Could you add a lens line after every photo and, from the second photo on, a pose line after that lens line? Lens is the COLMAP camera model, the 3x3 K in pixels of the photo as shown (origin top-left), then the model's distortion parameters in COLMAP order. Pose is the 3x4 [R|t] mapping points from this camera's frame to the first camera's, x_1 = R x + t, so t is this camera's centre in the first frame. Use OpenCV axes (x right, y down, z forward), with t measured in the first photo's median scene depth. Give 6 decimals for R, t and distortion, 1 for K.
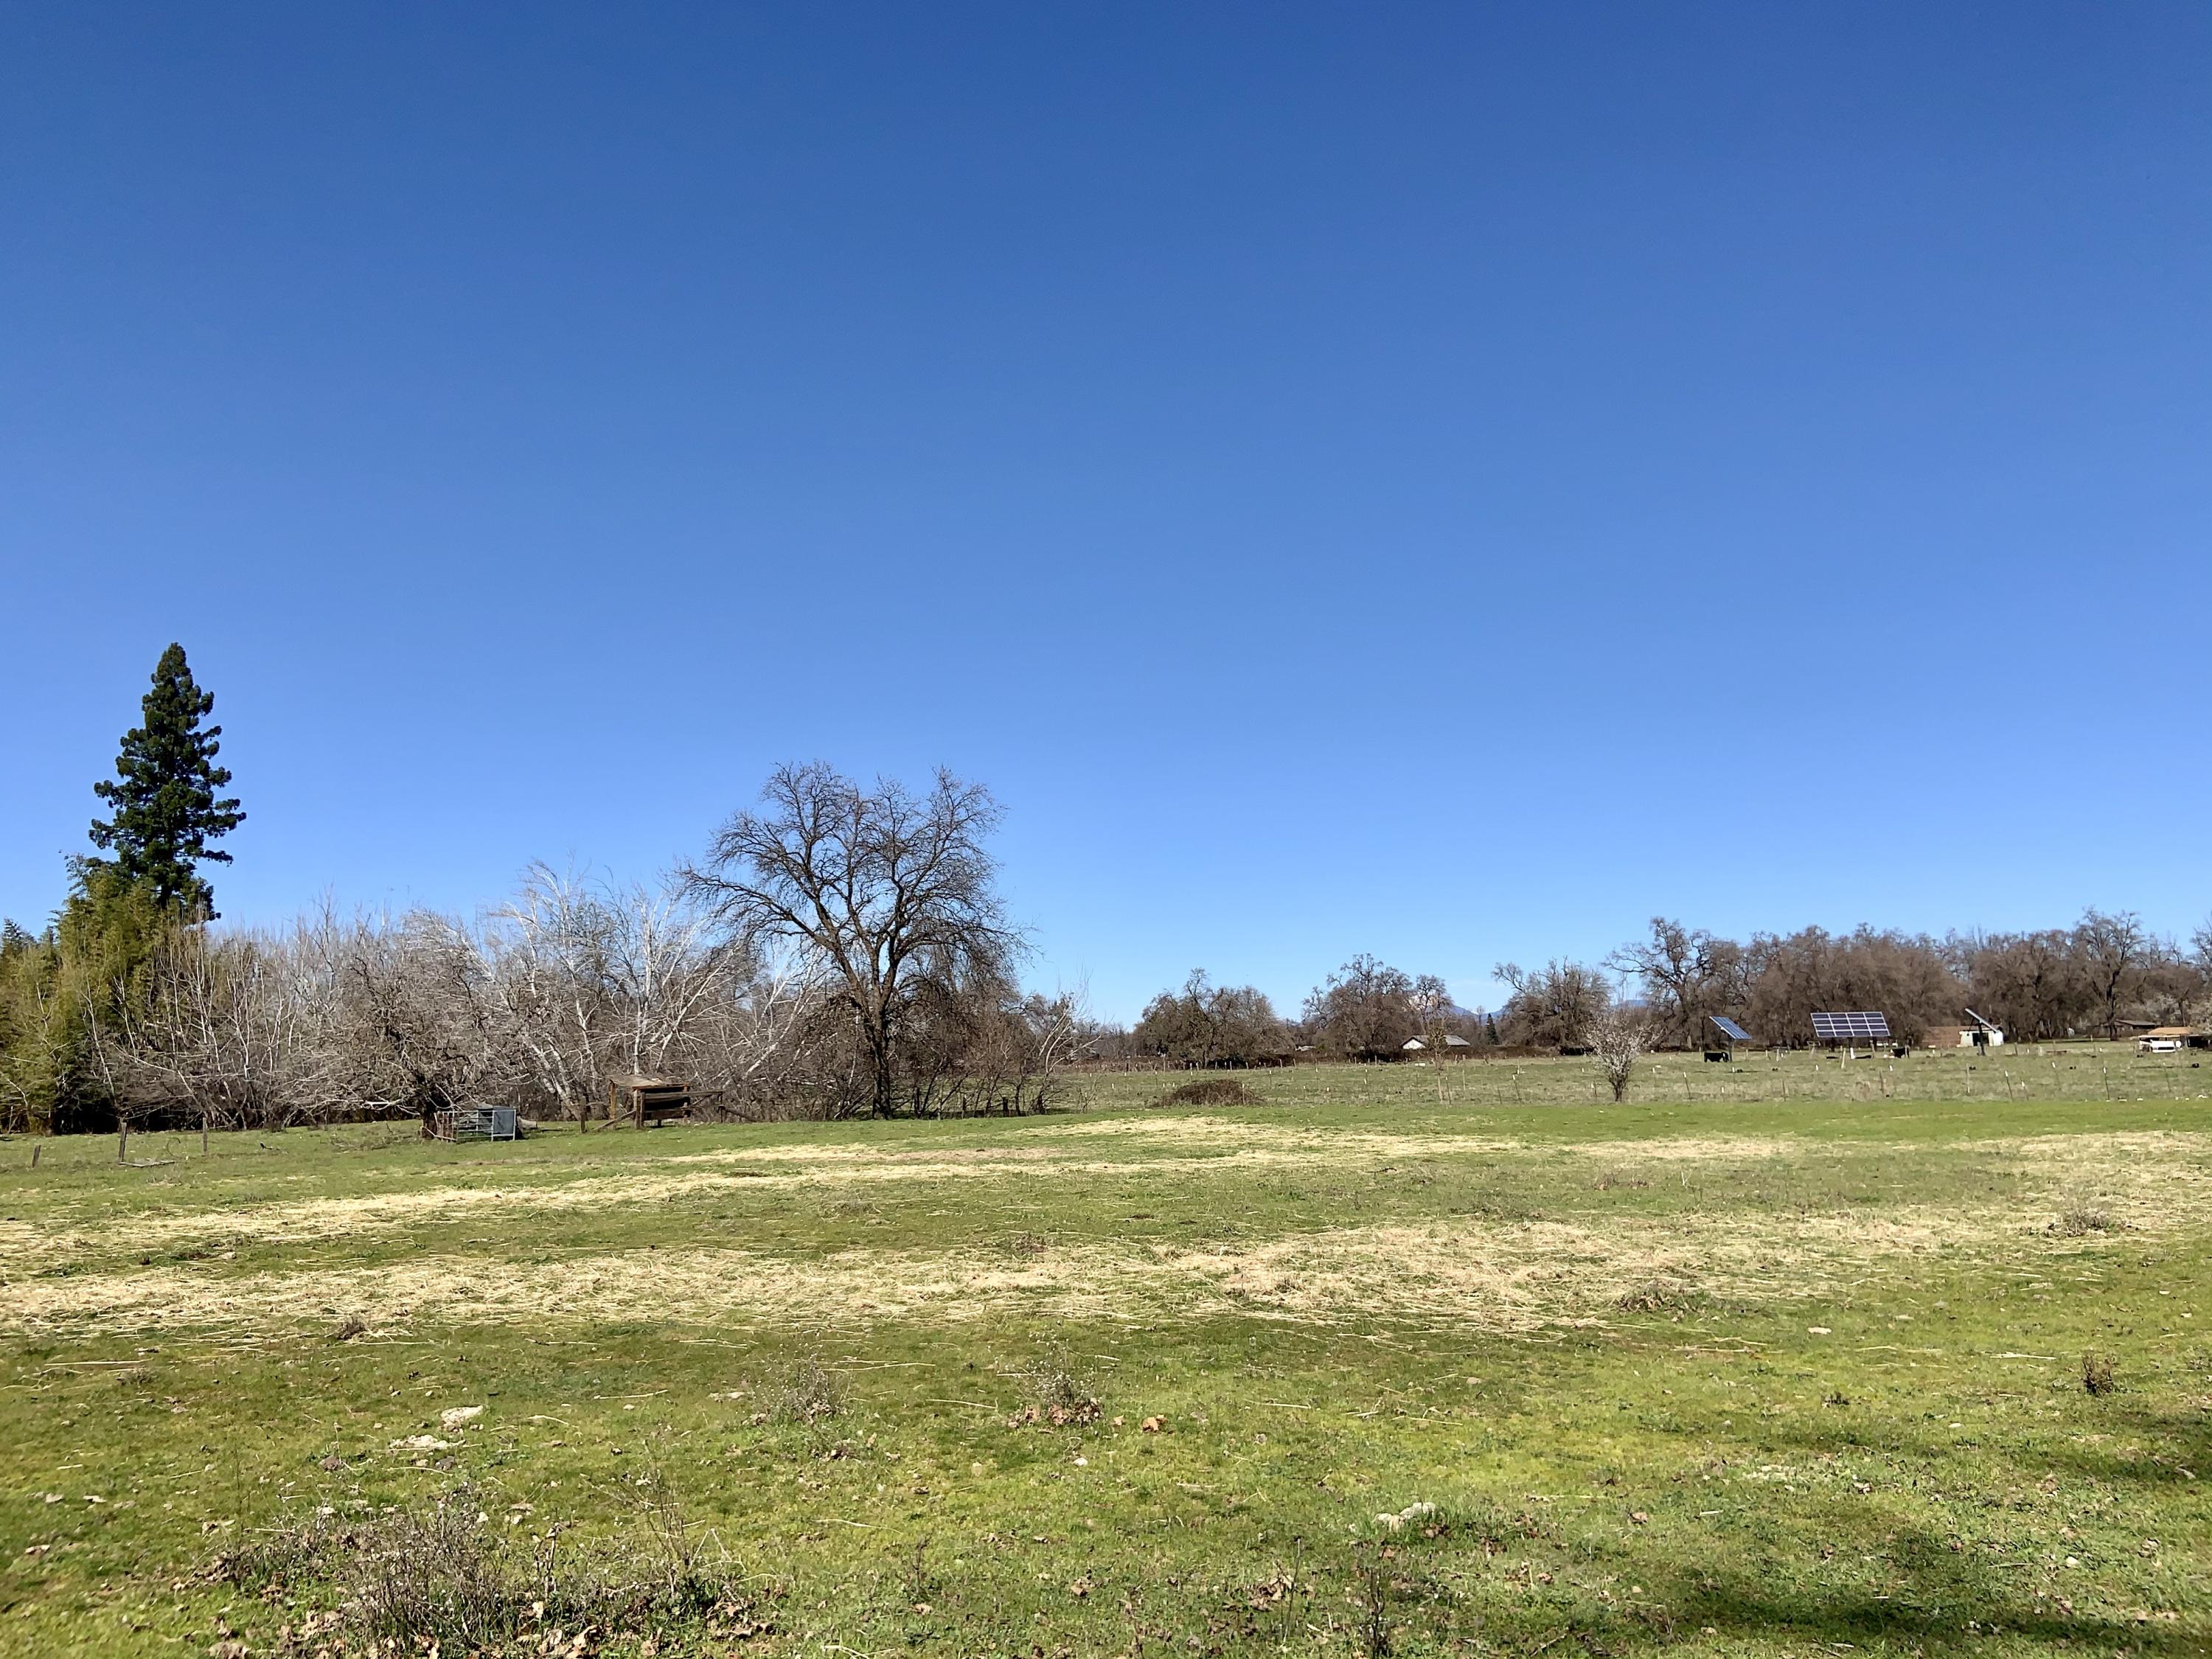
lens RADIAL K [[2062.0, 0, 1106.0], [0, 2062.0, 829.5], [0, 0, 1]] dist [0.222485, -0.484938]
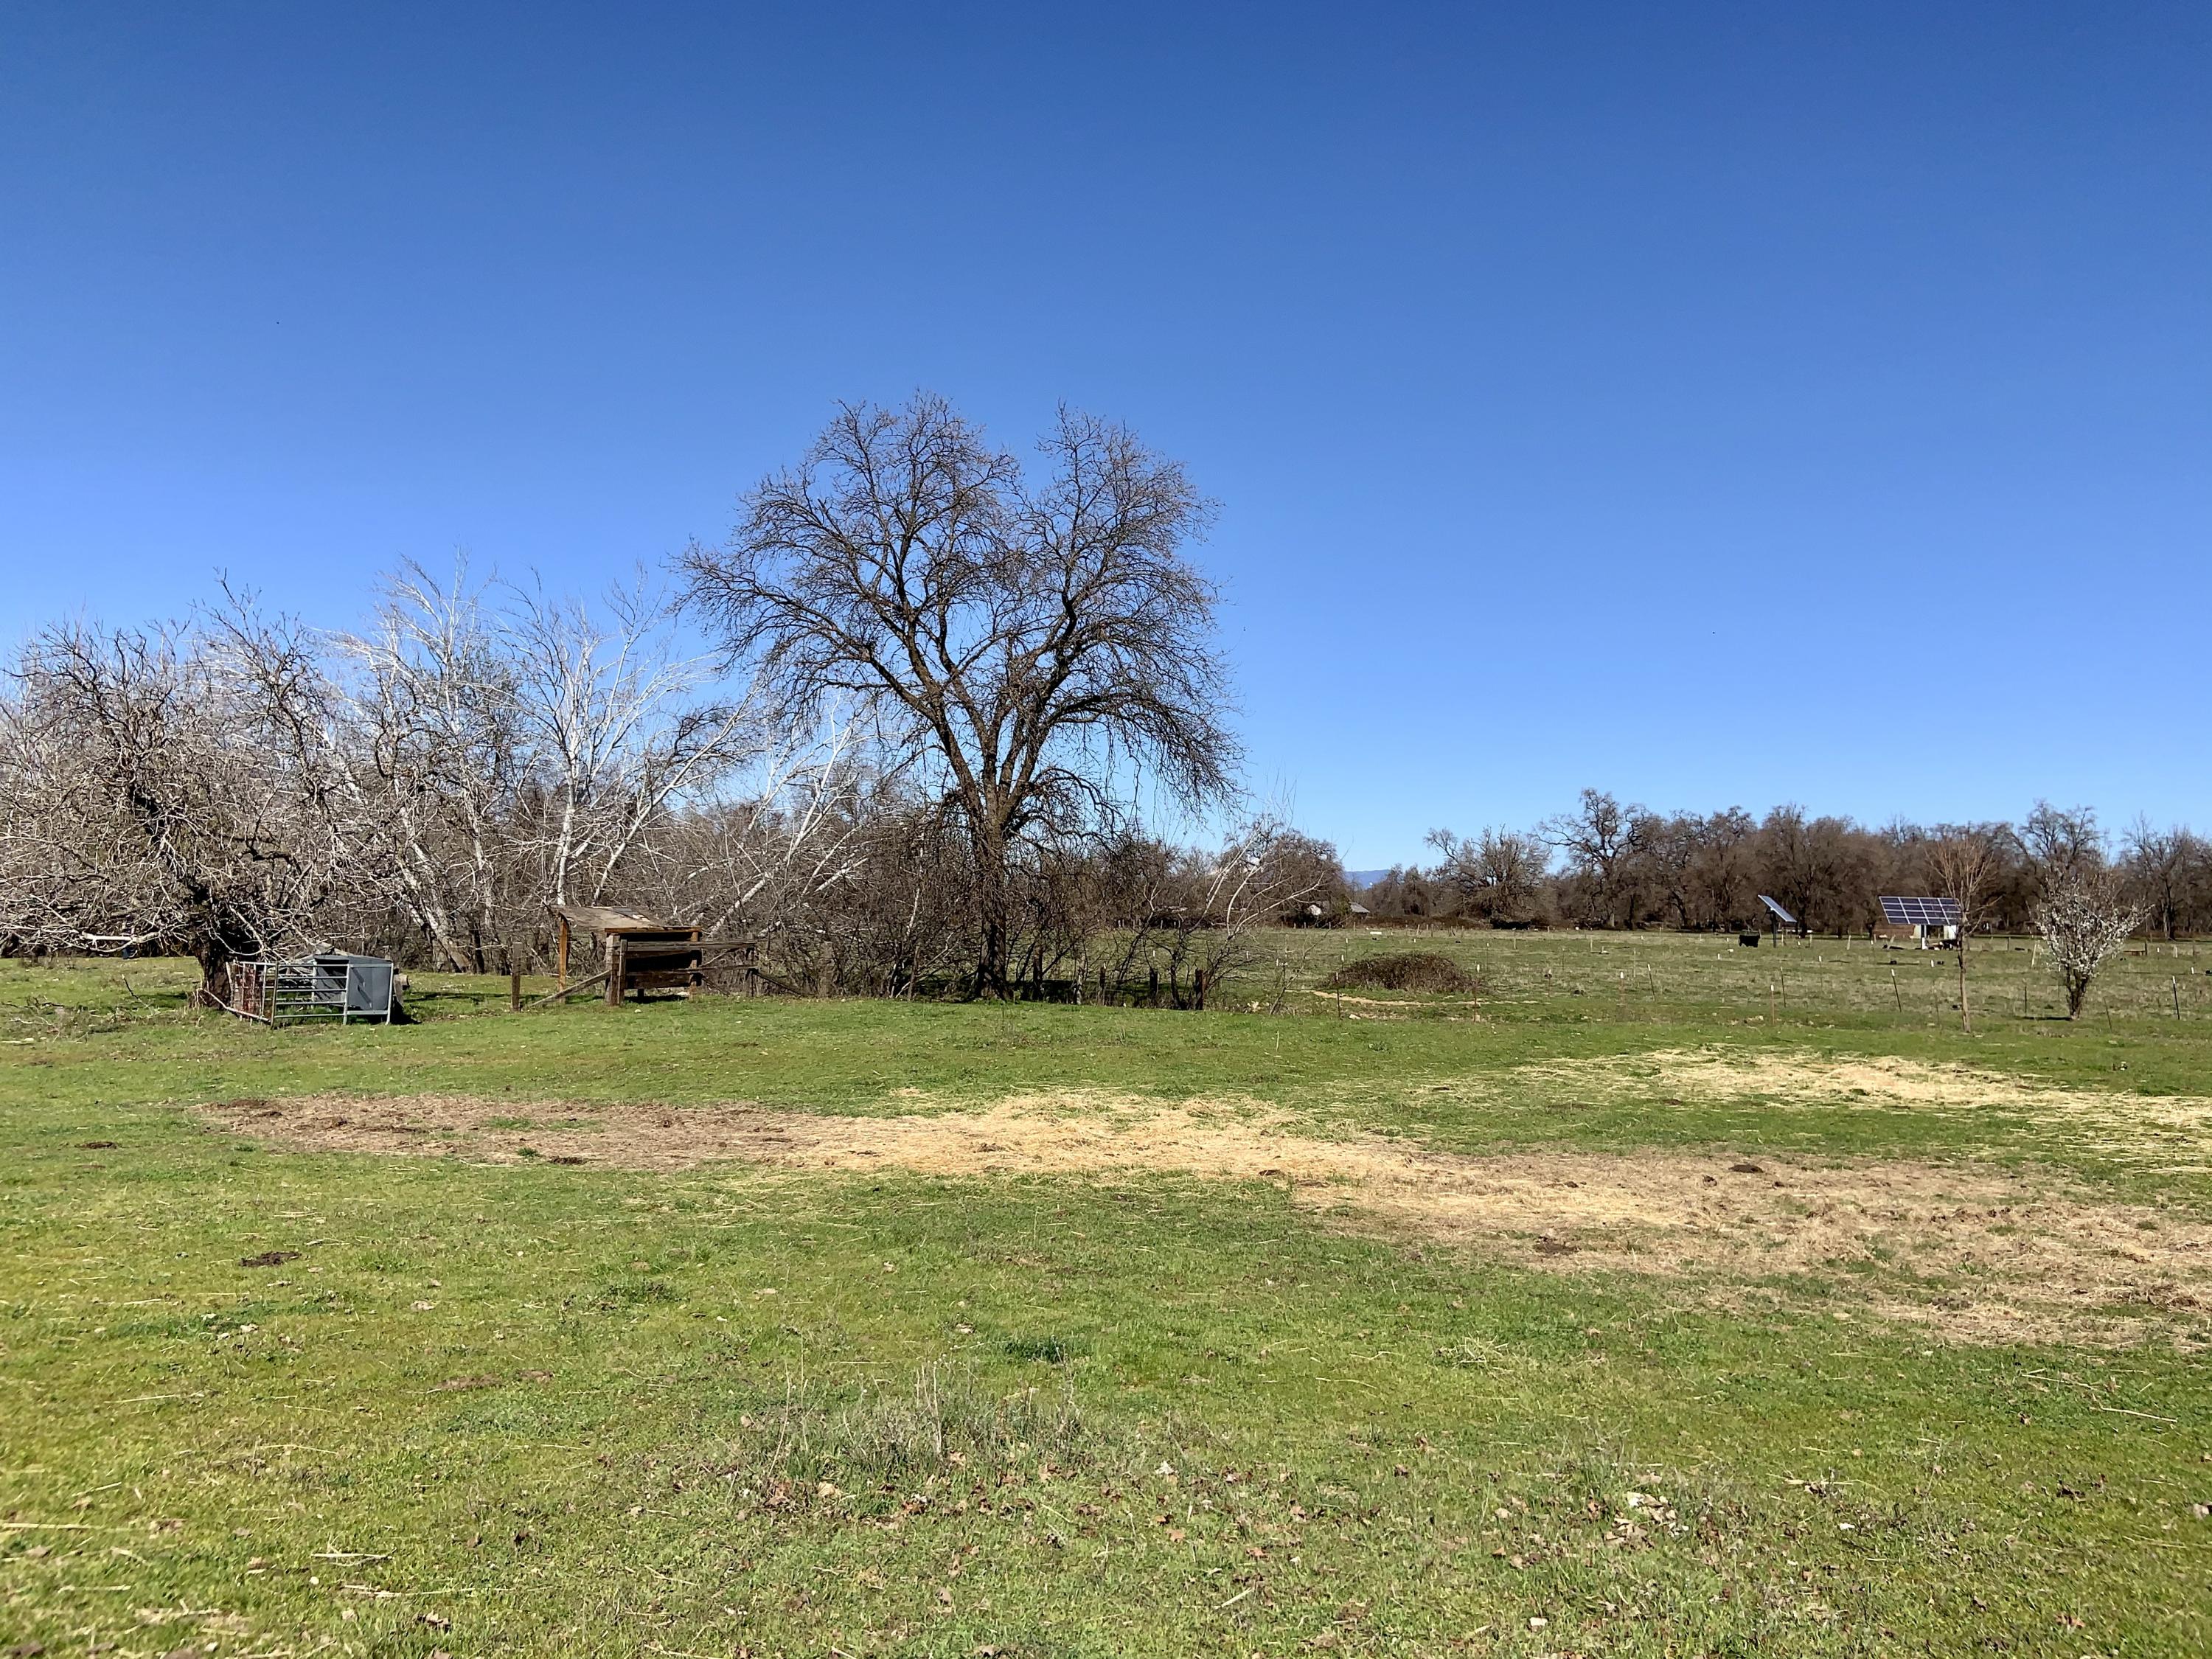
lens RADIAL K [[1897.6, 0, 1106.0], [0, 1897.6, 829.5], [0, 0, 1]] dist [0.222771, -0.345323]
pose [[0.992525, 0.052529, 0.110154, -0.070319], [-0.059748, 0.996205, 0.063285, 0.026137], [-0.106412, -0.069394, 0.991898, 0.221504]]
